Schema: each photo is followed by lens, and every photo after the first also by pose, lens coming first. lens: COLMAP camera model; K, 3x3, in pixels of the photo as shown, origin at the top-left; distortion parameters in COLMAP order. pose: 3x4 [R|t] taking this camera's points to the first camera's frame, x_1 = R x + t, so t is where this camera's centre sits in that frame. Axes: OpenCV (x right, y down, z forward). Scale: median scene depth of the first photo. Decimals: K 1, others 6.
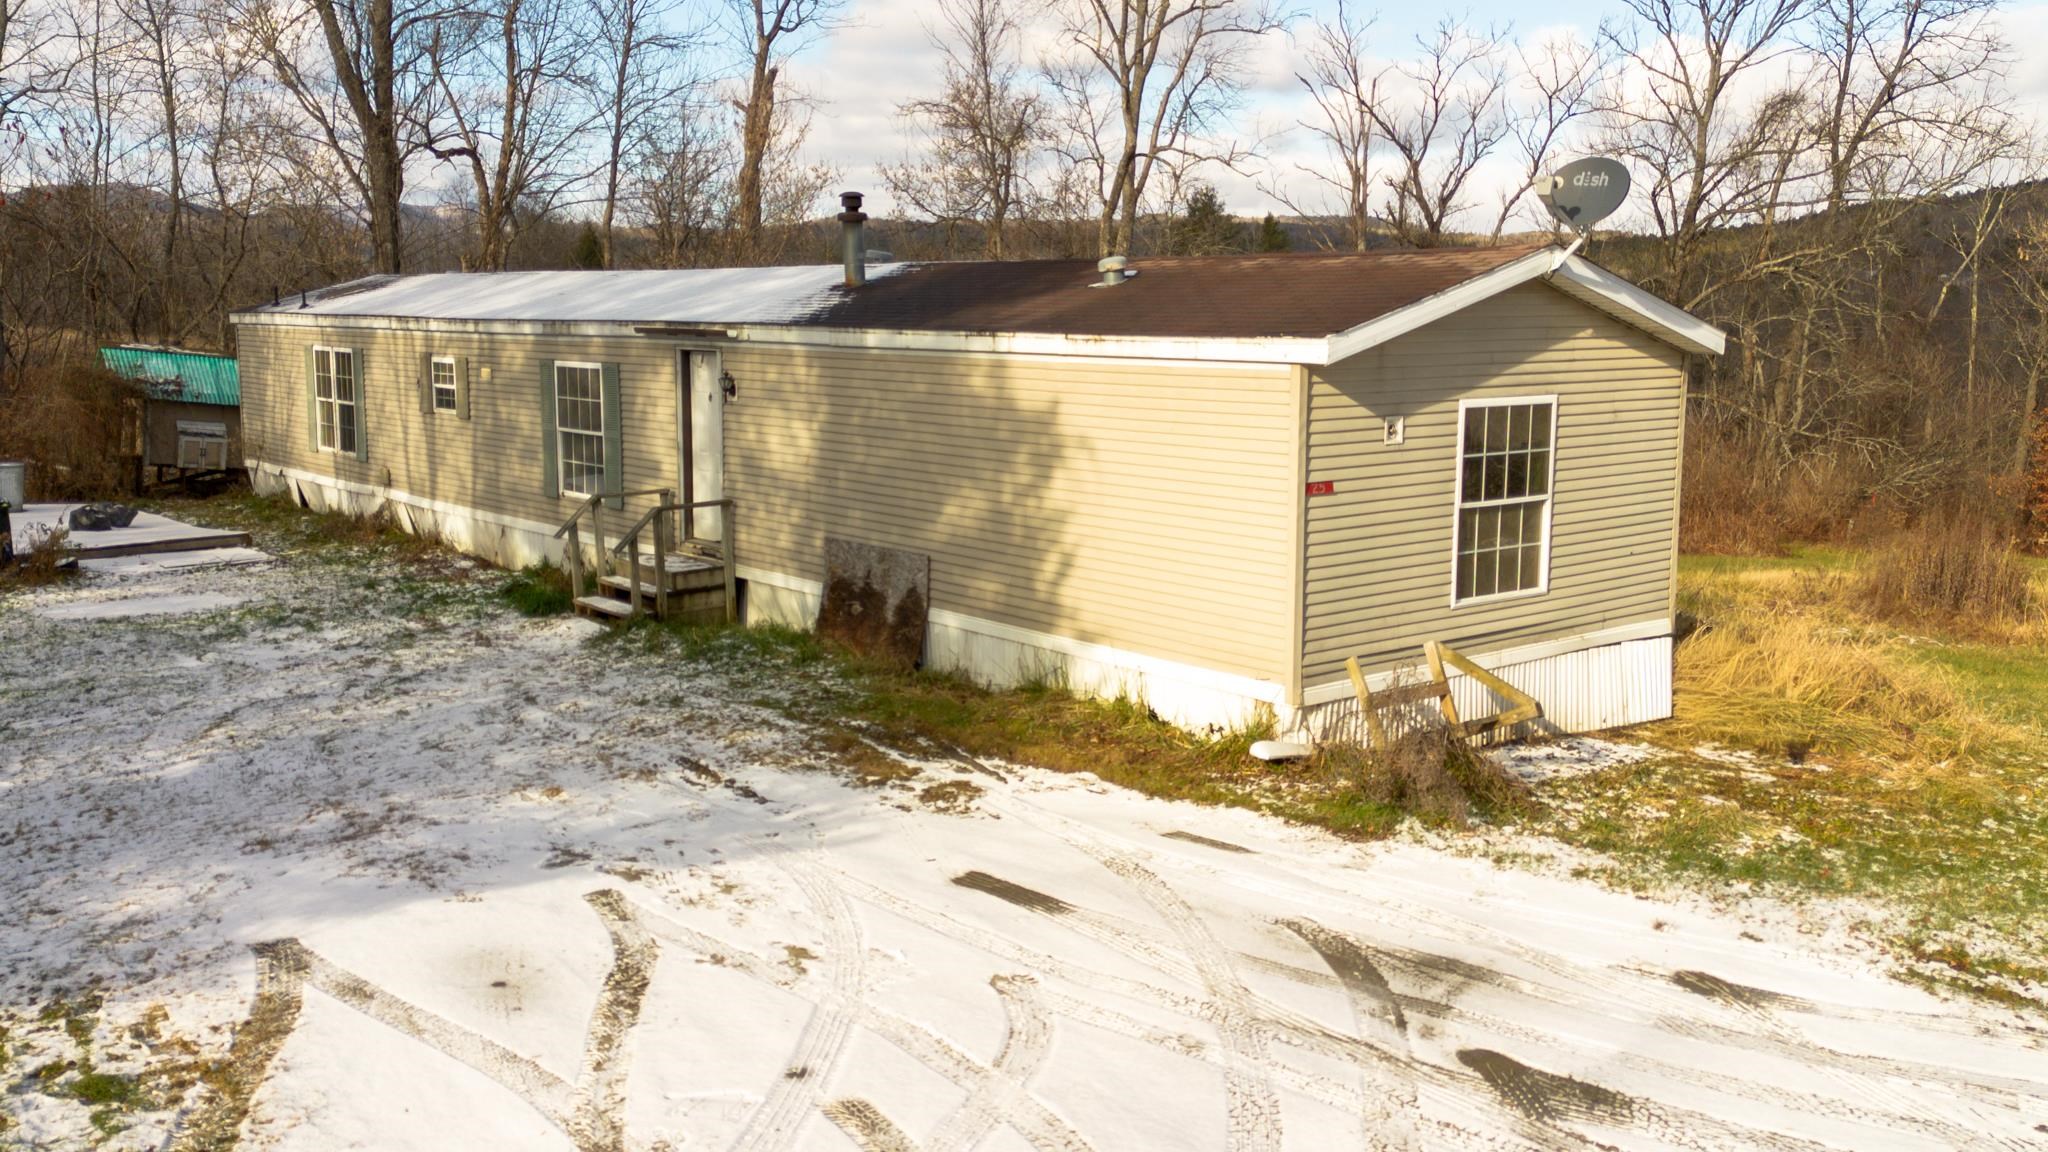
lens RADIAL K [[1768.7, 0, 1022.5], [0, 1768.7, 586.3], [0, 0, 1]] dist [0.091183, -0.091701]
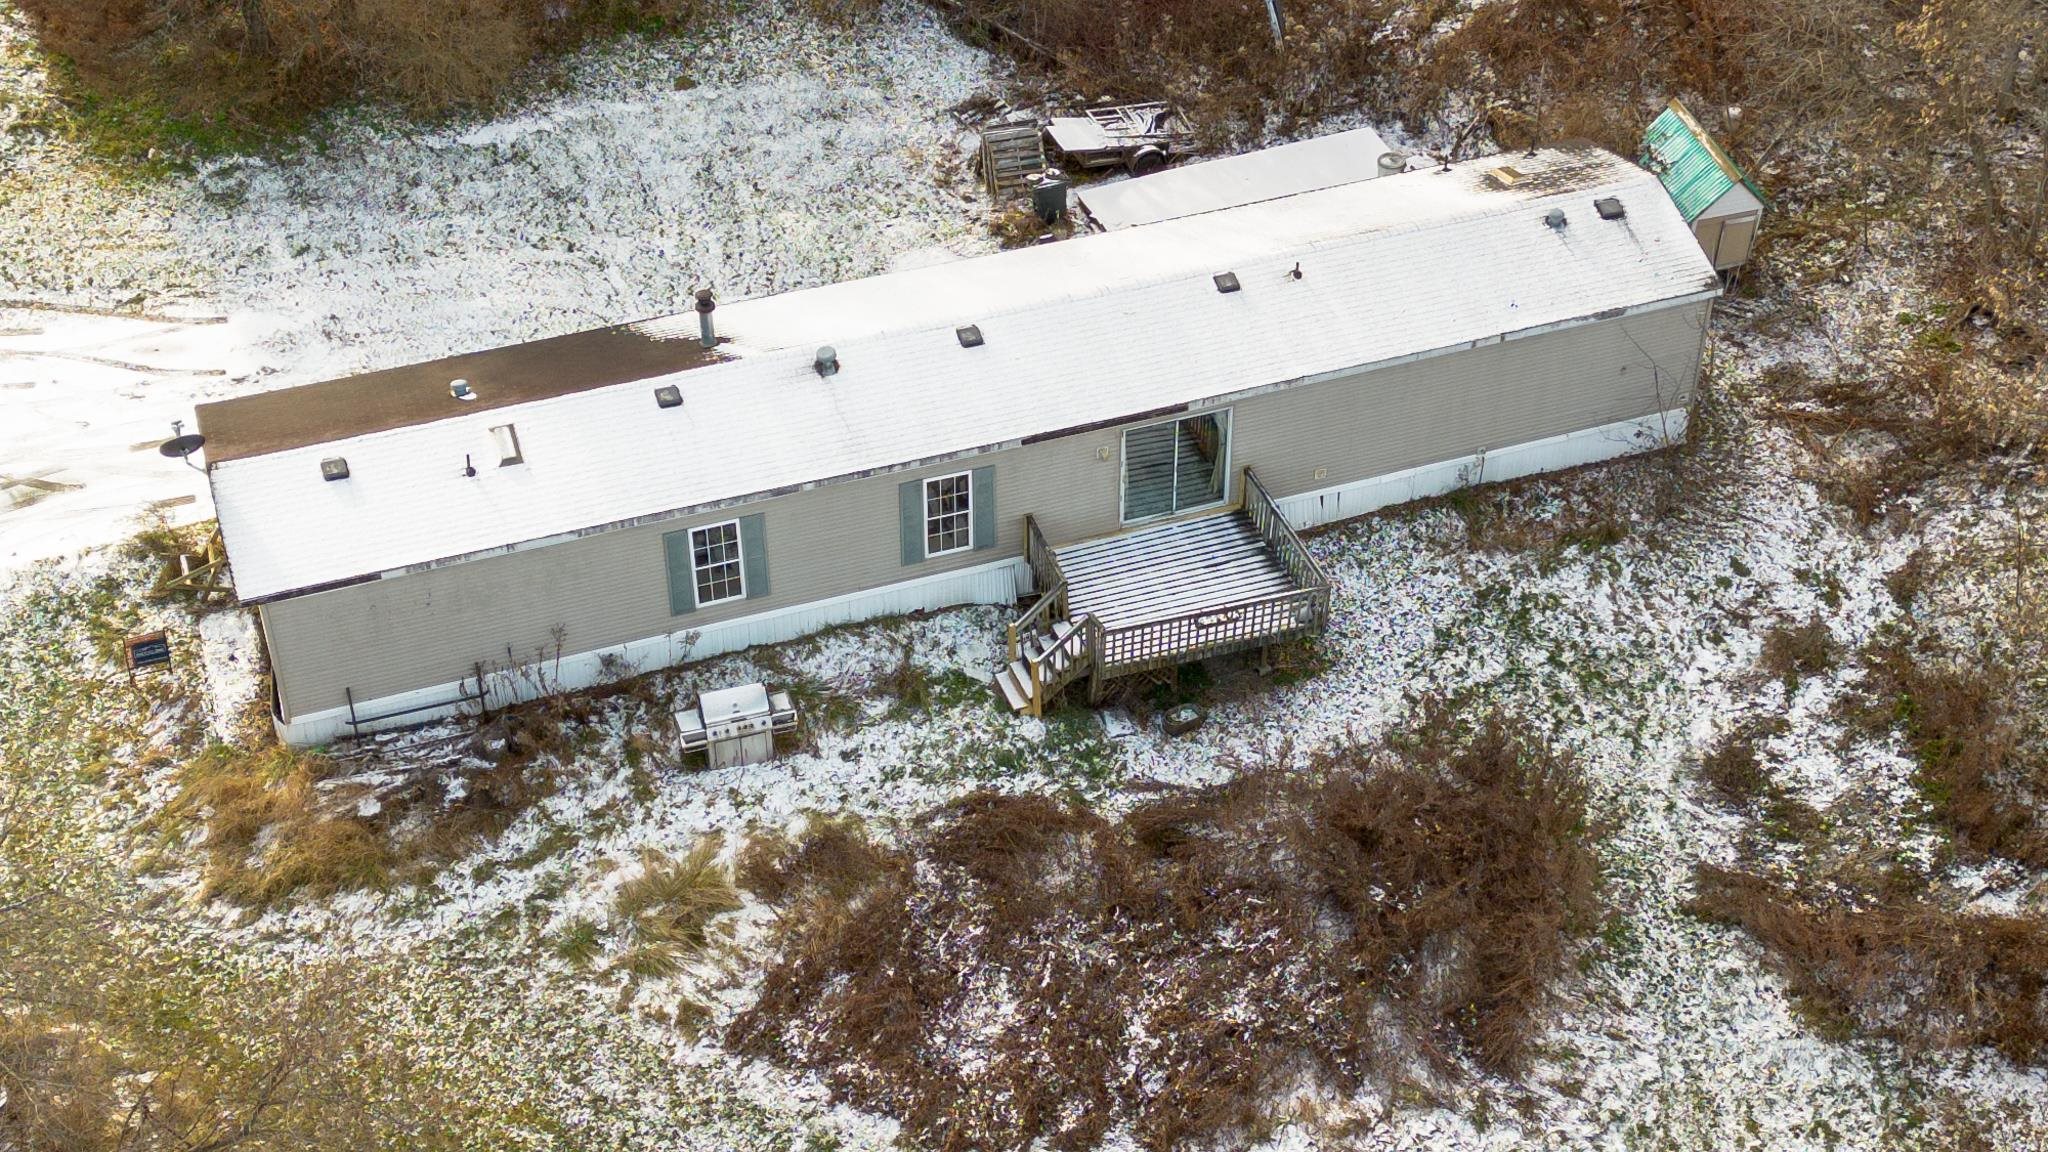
lens RADIAL K [[2860.8, 0, 1024.0], [0, 2860.8, 576.0], [0, 0, 1]] dist [0.115087, -0.122815]
pose [[-0.346077, 0.596284, -0.724345, 1.589499], [-0.145285, 0.728680, 0.669267, -1.588849], [0.926889, 0.336854, -0.165548, 1.609175]]
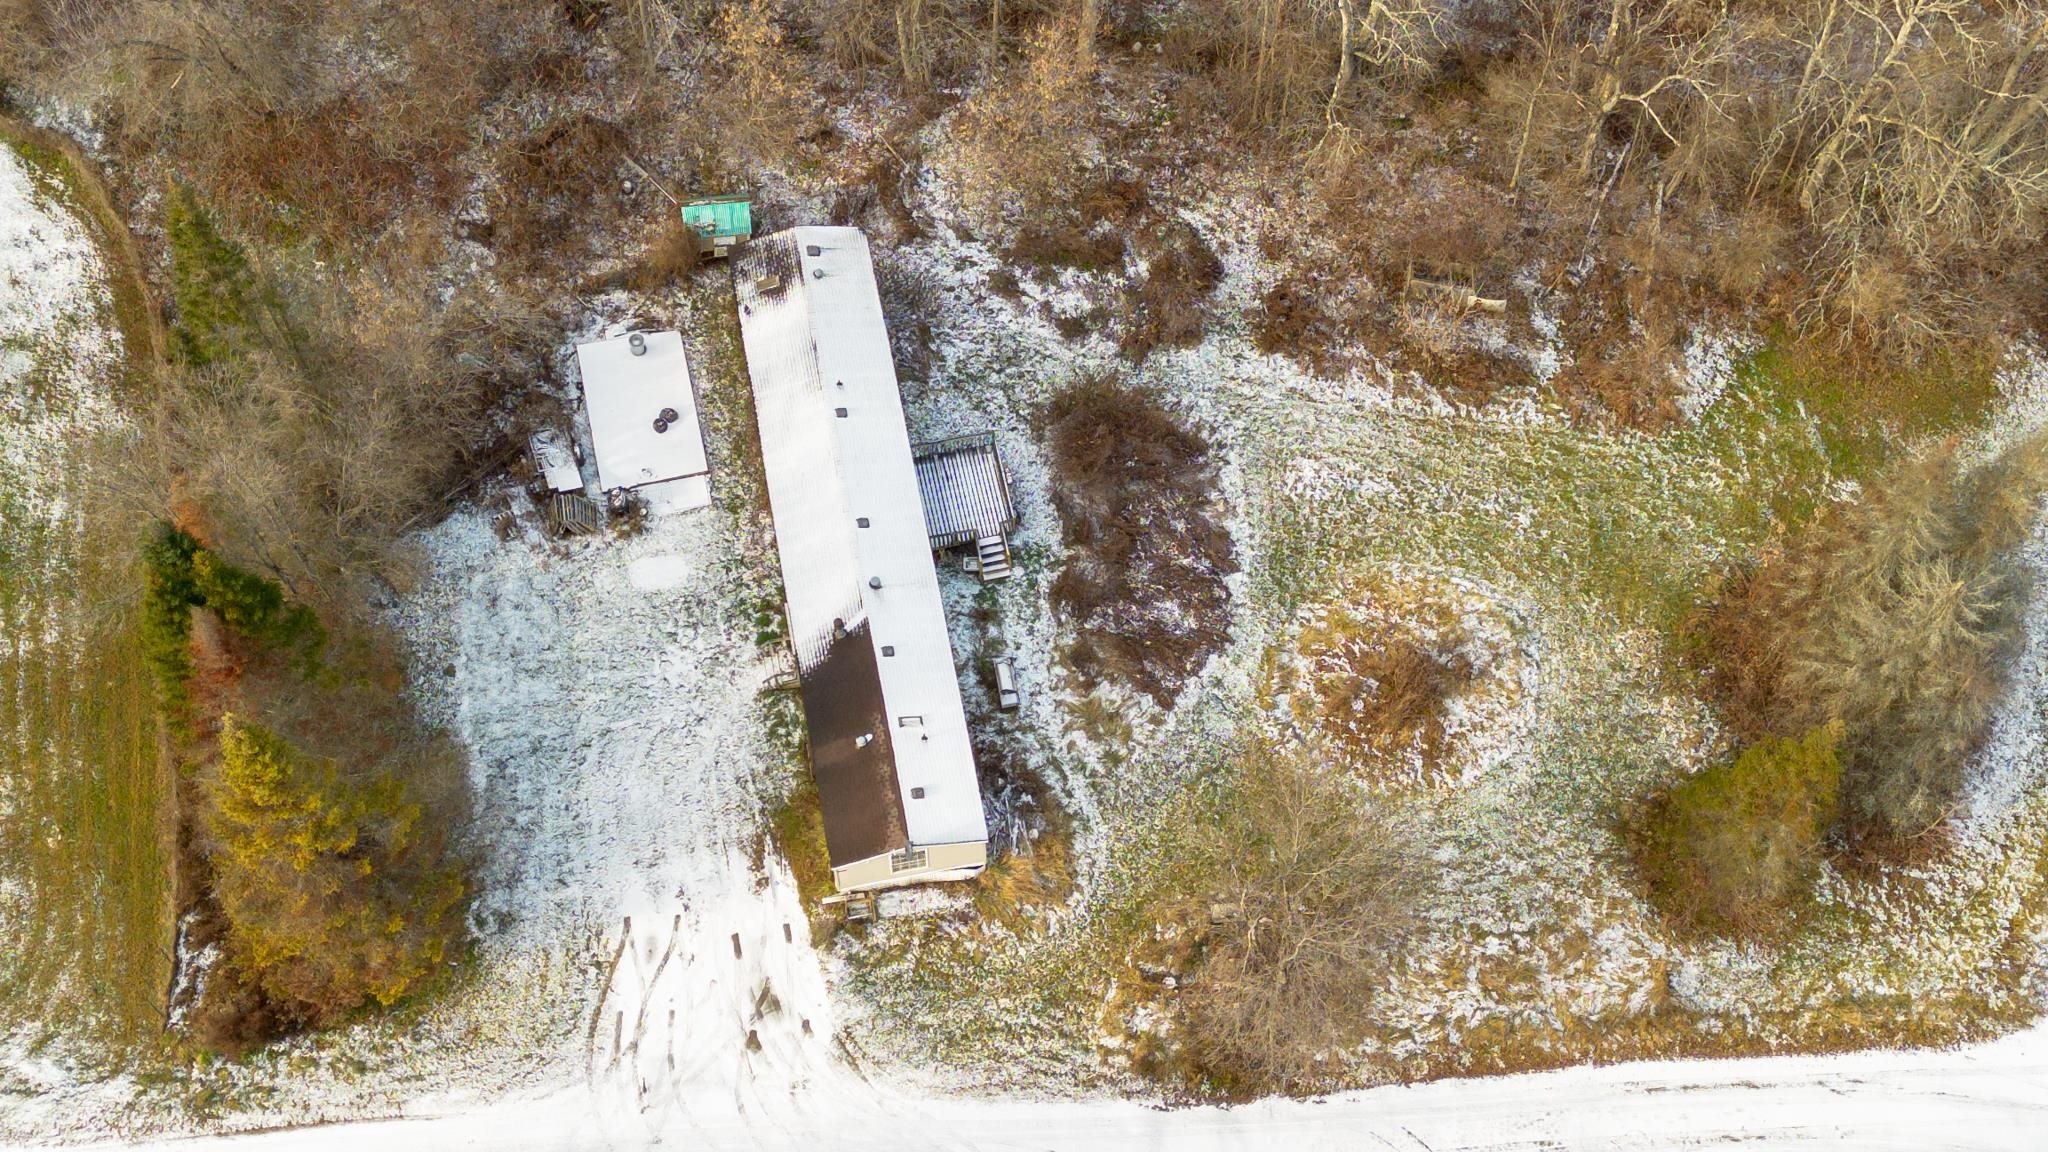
lens RADIAL K [[2439.4, 0, 1024.0], [0, 2439.4, 576.0], [0, 0, 1]] dist [0.192252, -0.363105]
pose [[0.878019, 0.416575, -0.235687, 1.076142], [-0.066679, 0.594084, 0.801634, -3.437008], [0.473959, -0.688135, 0.549394, -1.049932]]
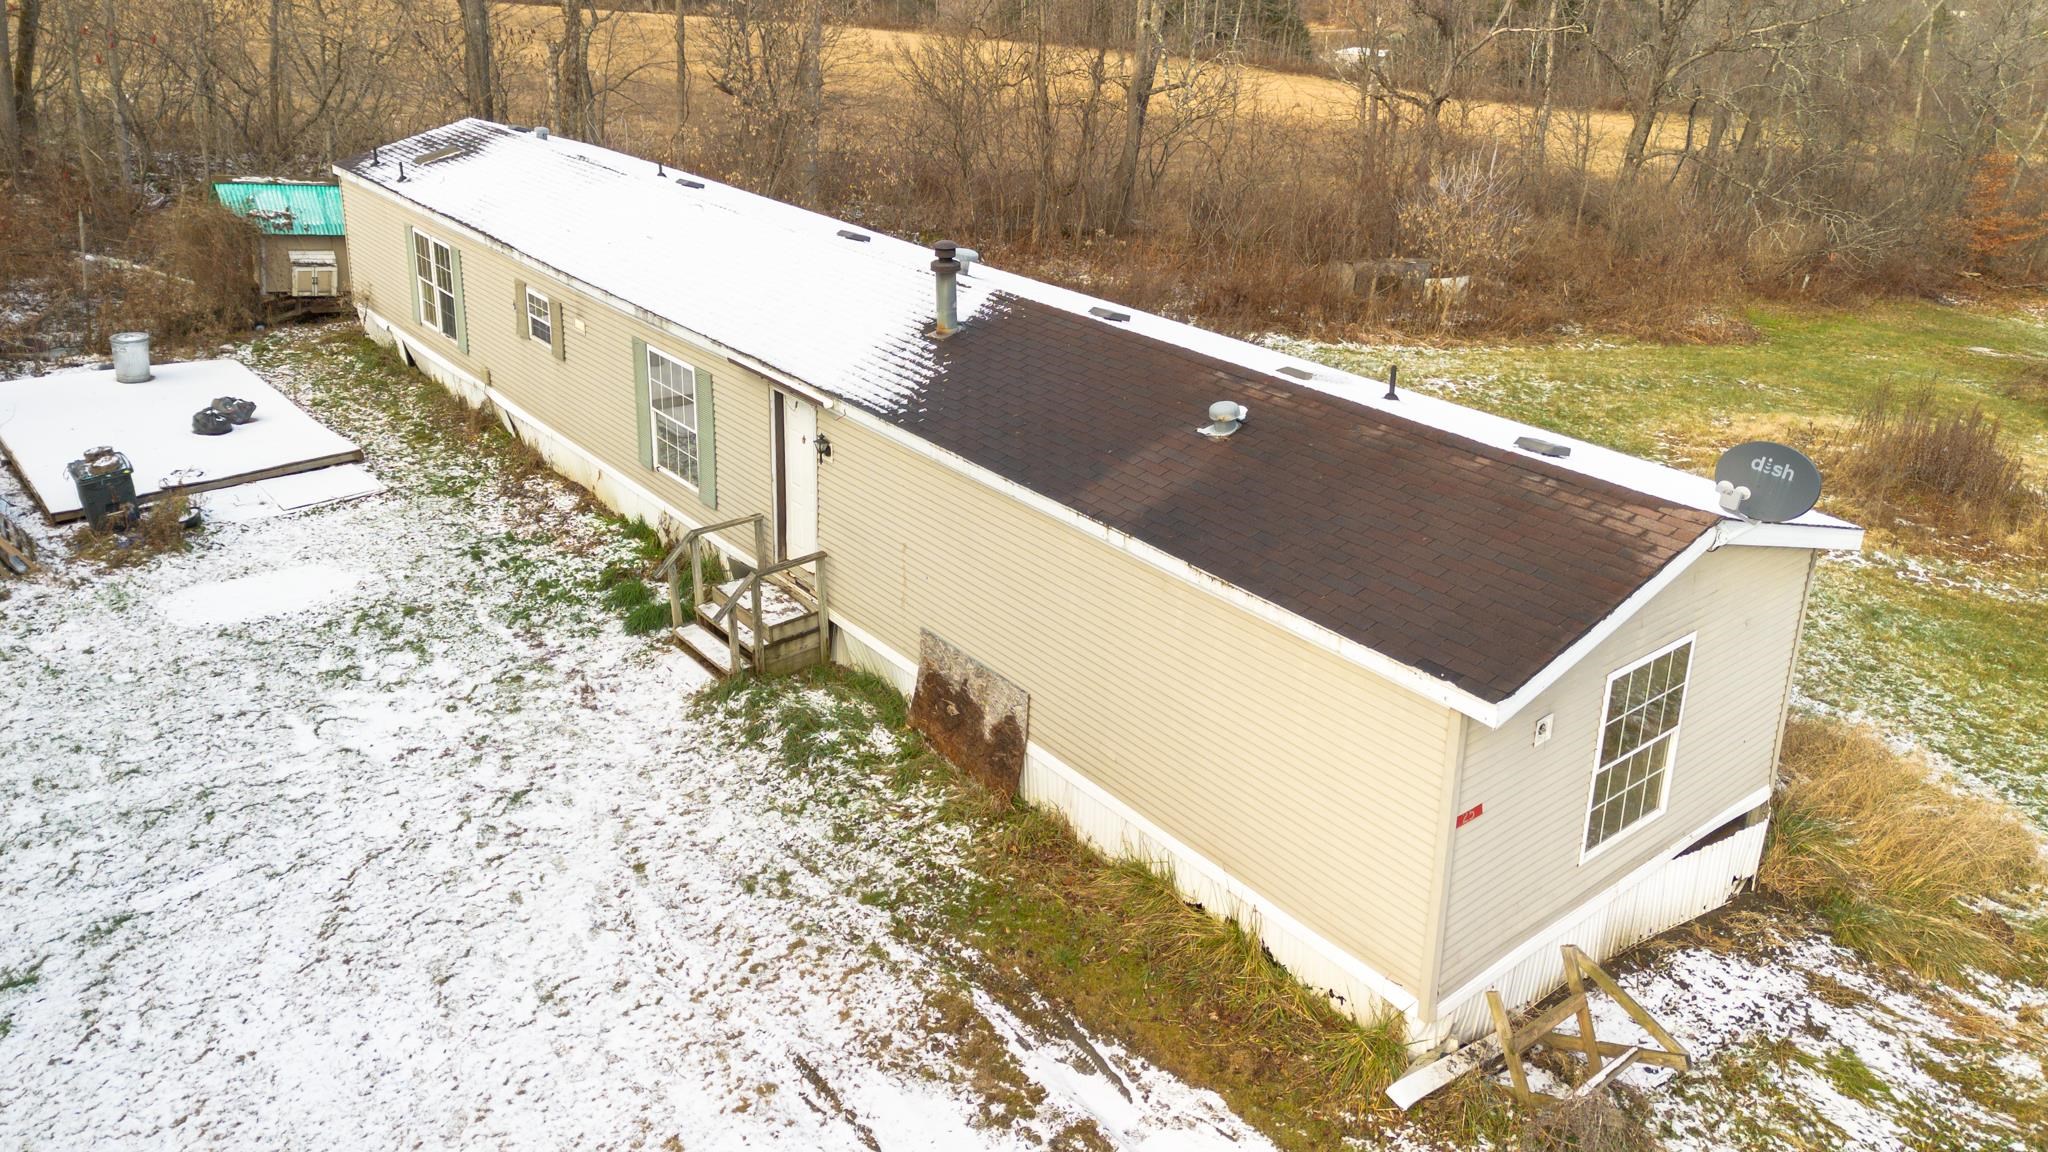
lens RADIAL K [[1495.5, 0, 1012.7], [0, 1495.5, 456.6], [0, 0, 1]] dist [0.058437, -0.043179]
pose [[0.999615, 0.027100, -0.005922, -0.048372], [-0.025507, 0.981878, 0.187788, -0.242164], [0.010903, -0.187565, 0.982192, 0.151422]]
